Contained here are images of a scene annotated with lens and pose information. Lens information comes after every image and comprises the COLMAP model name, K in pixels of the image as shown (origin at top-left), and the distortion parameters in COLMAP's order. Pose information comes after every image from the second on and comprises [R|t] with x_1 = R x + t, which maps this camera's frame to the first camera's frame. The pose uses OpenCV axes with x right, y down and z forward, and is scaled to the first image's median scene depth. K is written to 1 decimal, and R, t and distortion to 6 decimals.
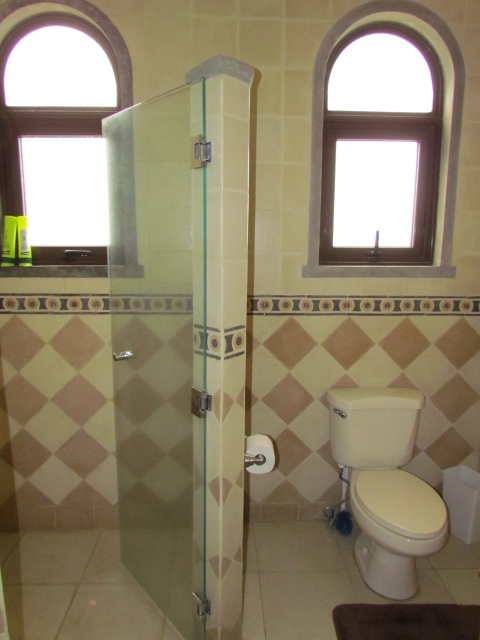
lens RADIAL K [[454.0, 0, 237.3], [0, 454.0, 316.2], [0, 0, 1]] dist [-0.014805, -0.018382]
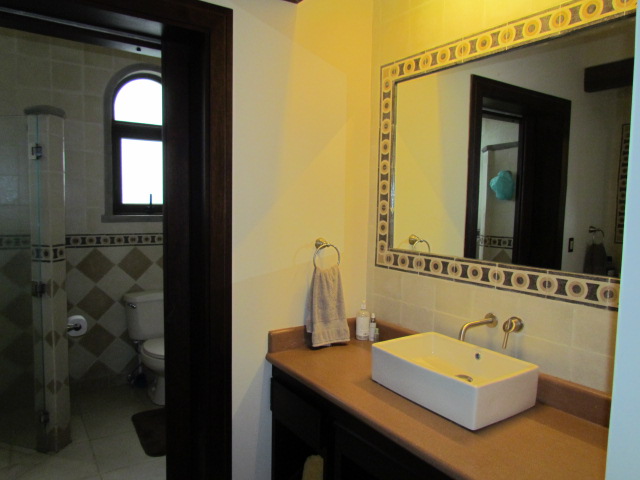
lens RADIAL K [[454.0, 0, 336.7], [0, 454.0, 233.0], [0, 0, 1]] dist [-0.014805, -0.018382]
pose [[0.827556, -0.032216, 0.560458, -0.061794], [0.090721, 0.992904, -0.076882, 0.145331], [-0.554004, 0.114469, 0.824607, -0.745283]]
